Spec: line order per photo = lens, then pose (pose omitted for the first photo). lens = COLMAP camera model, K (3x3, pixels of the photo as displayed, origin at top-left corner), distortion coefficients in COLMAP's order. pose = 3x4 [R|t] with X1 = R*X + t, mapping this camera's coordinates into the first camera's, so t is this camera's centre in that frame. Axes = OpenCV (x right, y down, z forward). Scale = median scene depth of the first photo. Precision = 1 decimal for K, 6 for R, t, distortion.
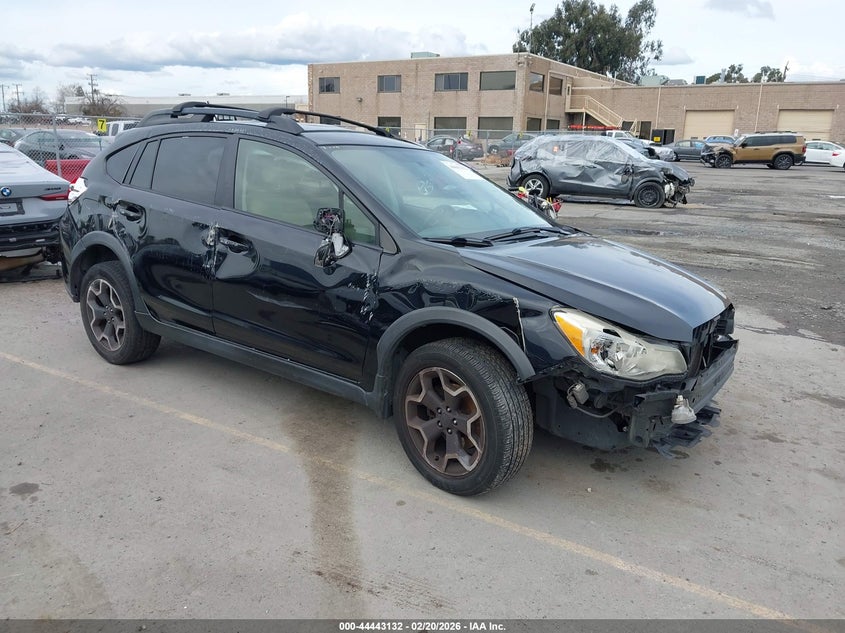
lens RADIAL K [[614.3, 0, 425.9], [0, 614.3, 316.5], [0, 0, 1]] dist [0.047512, -0.056216]
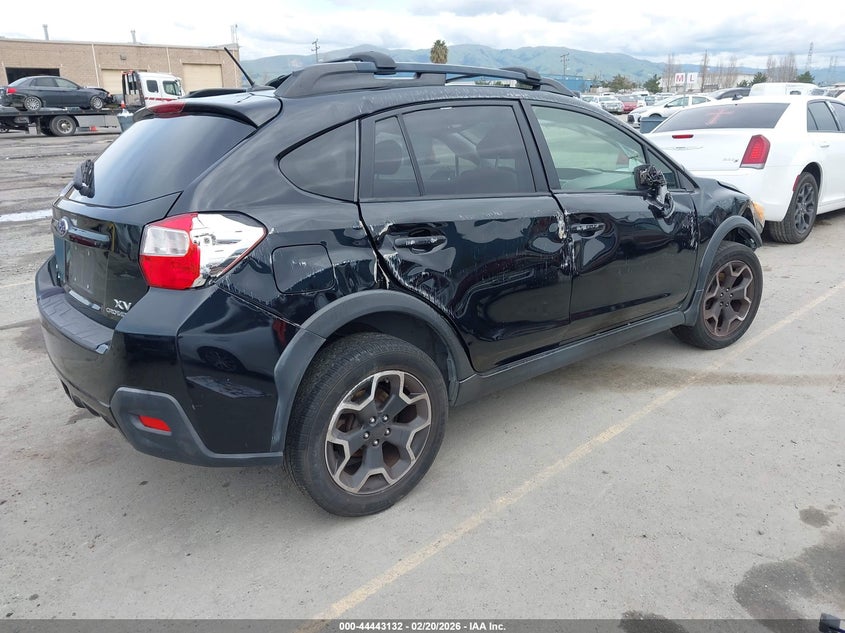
lens RADIAL K [[614.3, 0, 425.9], [0, 614.3, 316.5], [0, 0, 1]] dist [0.047512, -0.056216]
pose [[0.303285, -0.340903, 0.889833, -1.163223], [0.277593, 0.924922, 0.259733, -0.282387], [-0.911570, 0.168238, 0.375147, 0.874761]]
